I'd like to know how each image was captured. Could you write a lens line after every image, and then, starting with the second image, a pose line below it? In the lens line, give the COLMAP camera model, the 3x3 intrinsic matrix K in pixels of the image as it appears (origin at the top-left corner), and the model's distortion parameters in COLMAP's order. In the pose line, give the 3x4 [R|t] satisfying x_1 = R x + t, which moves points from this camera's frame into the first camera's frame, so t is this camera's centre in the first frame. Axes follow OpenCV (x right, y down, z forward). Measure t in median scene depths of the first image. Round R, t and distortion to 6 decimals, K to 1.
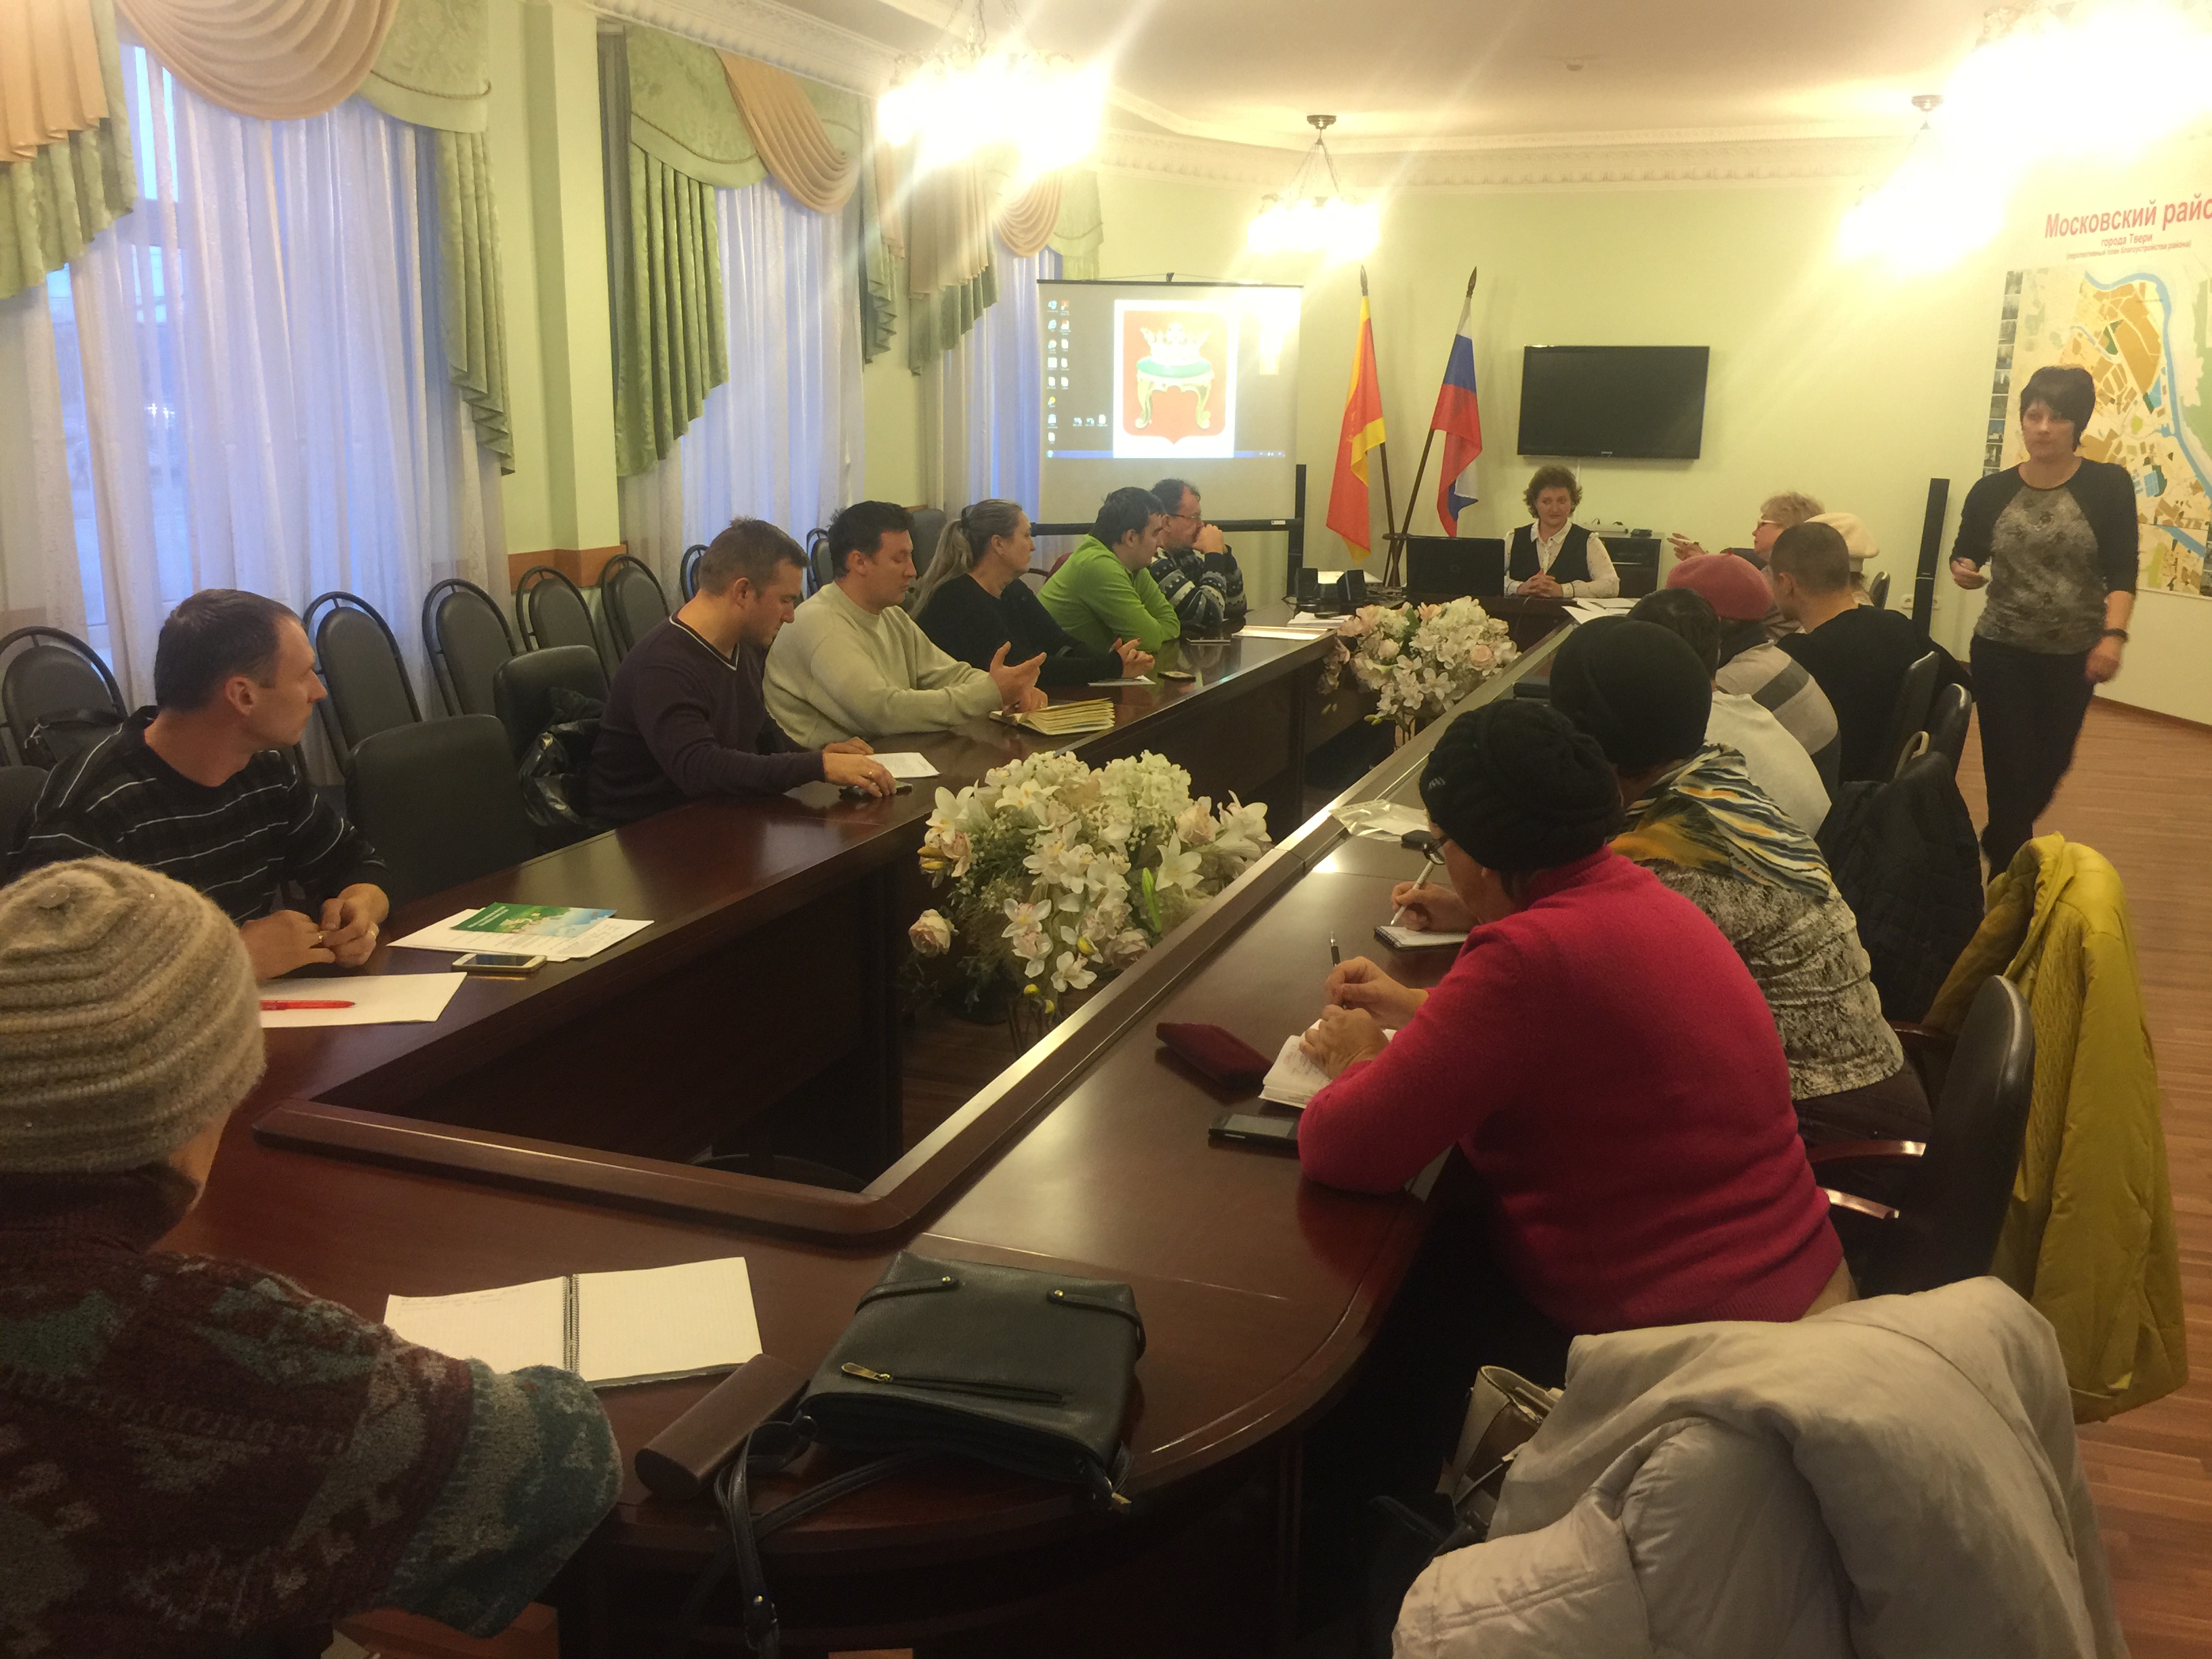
lens RADIAL K [[1894.2, 0, 1112.5], [0, 1894.2, 831.5], [0, 0, 1]] dist [0.074435, -0.113885]
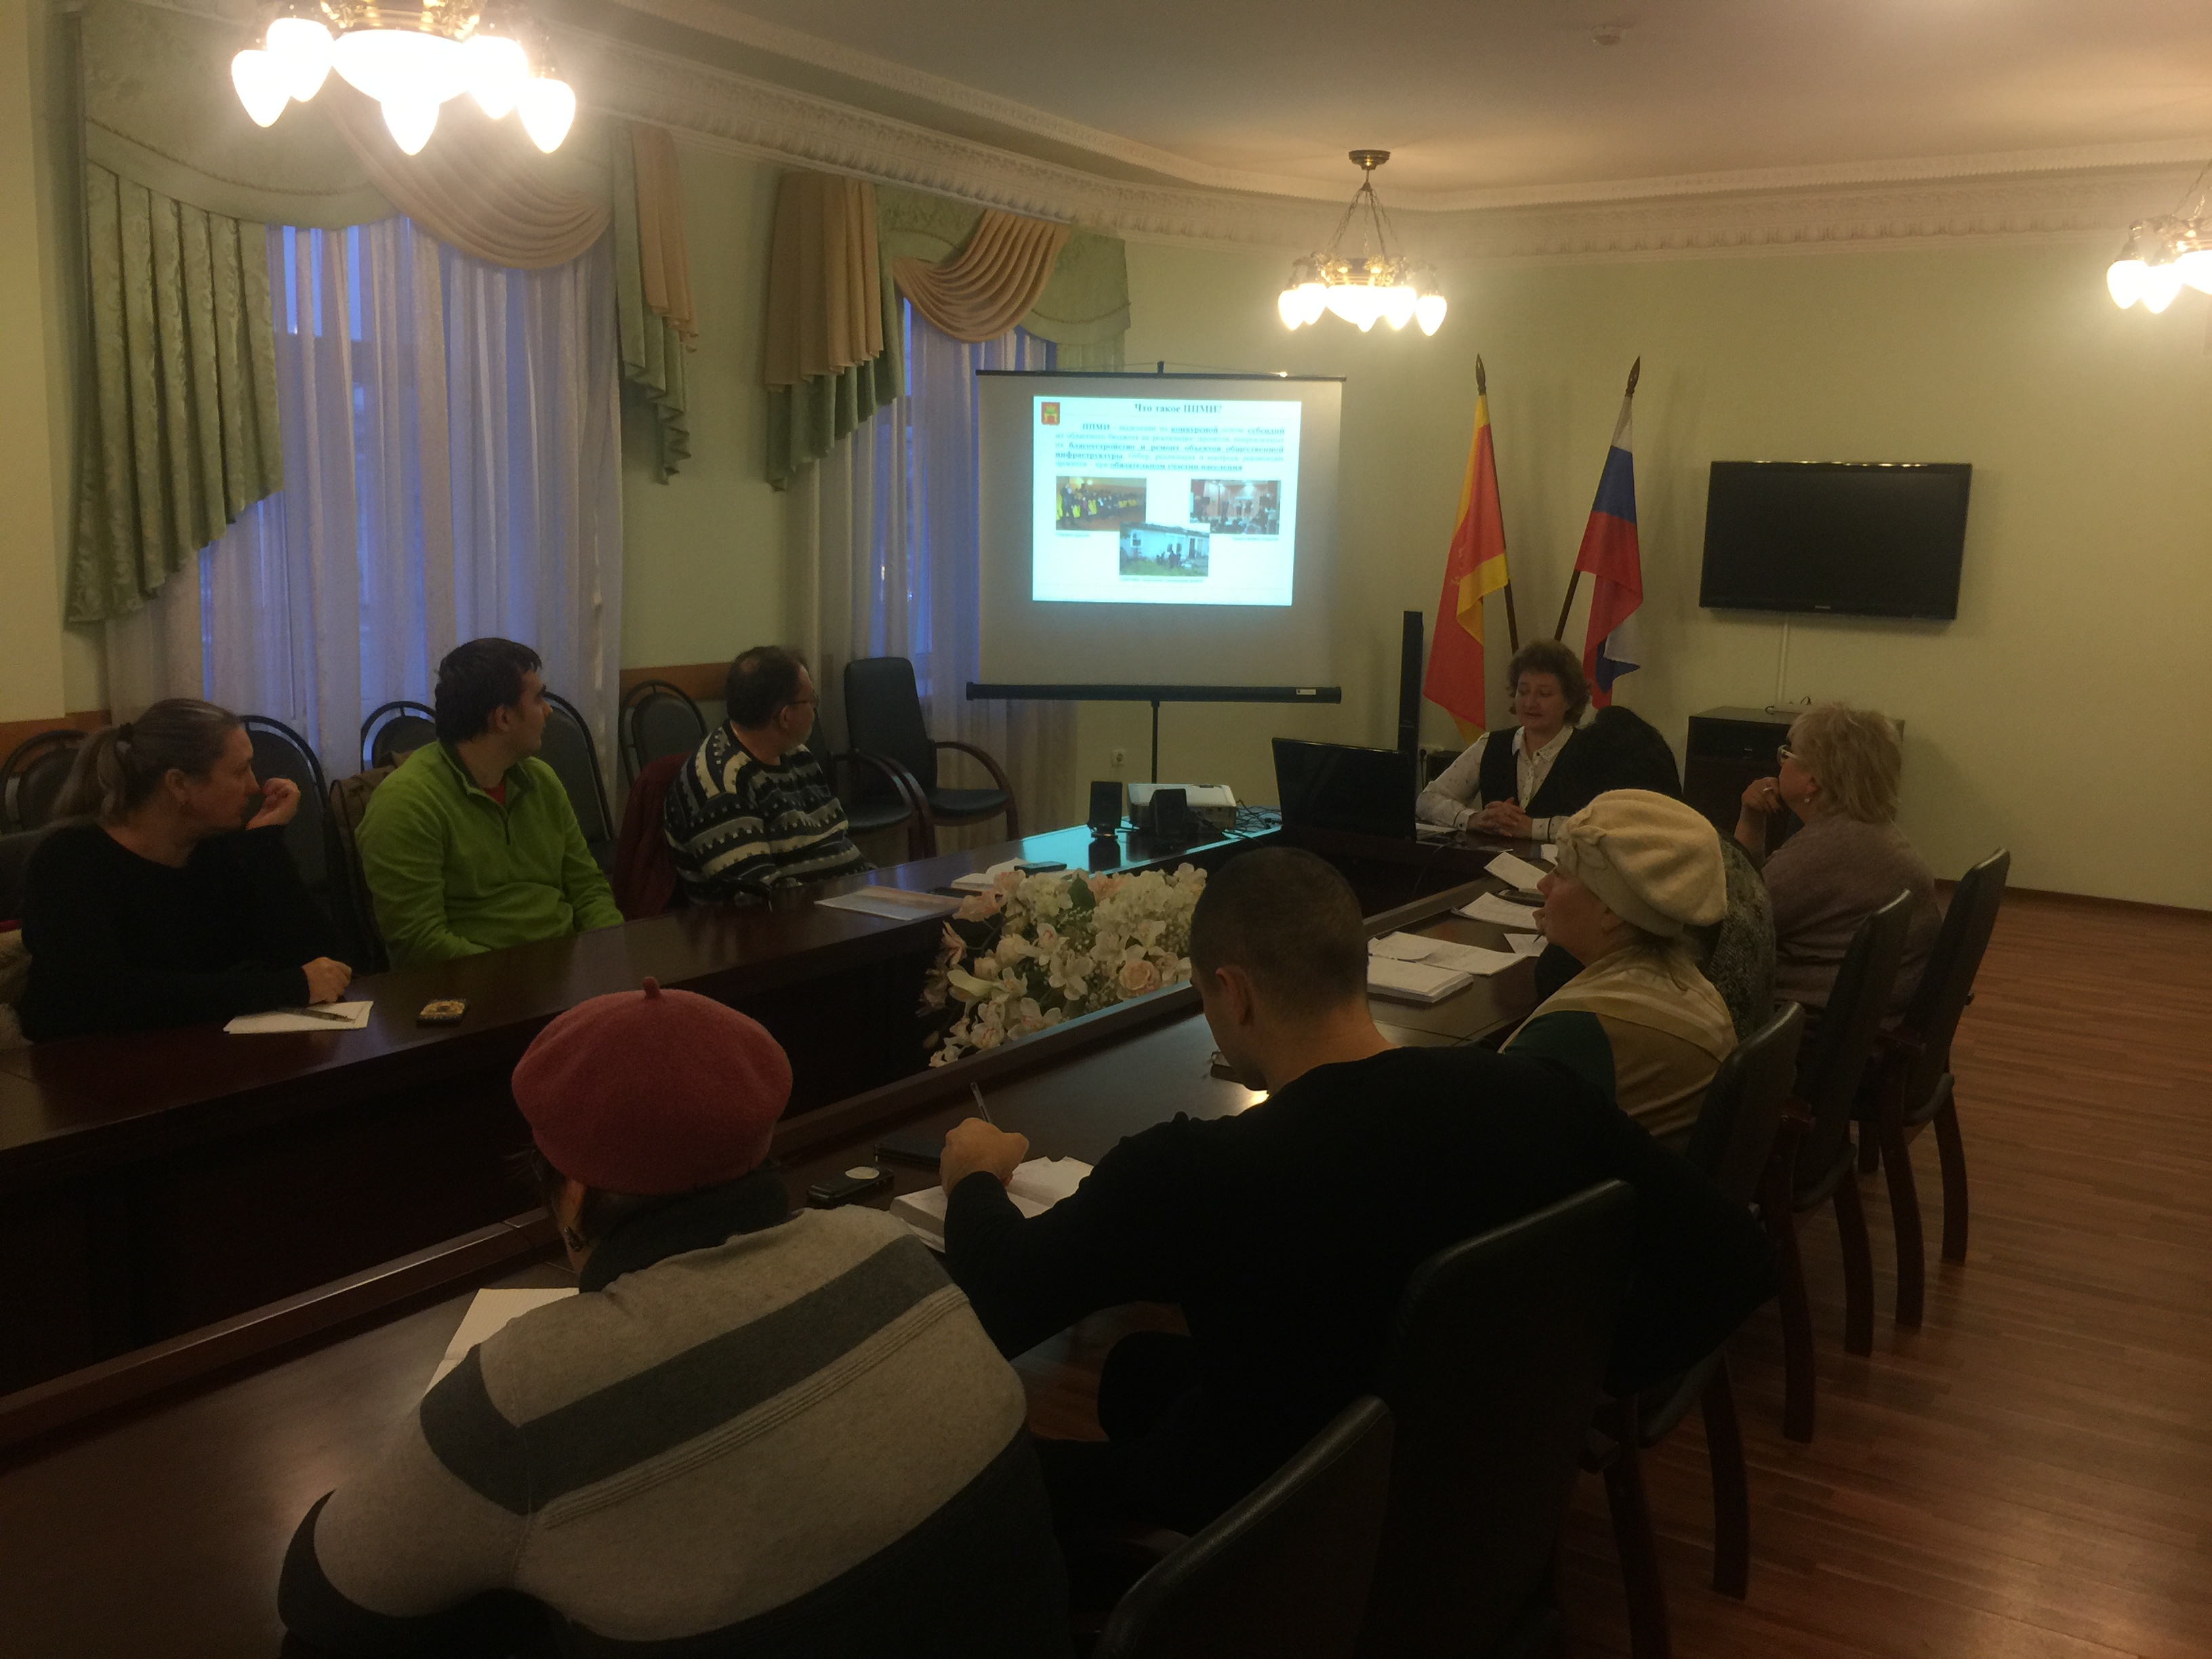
lens RADIAL K [[1875.5, 0, 1121.0], [0, 1875.5, 798.3], [0, 0, 1]] dist [0.068749, -0.100952]
pose [[0.971698, 0.049453, -0.230993, 0.201753], [-0.066573, 0.995535, -0.066913, -0.072254], [0.226652, 0.080397, 0.970652, 0.295696]]
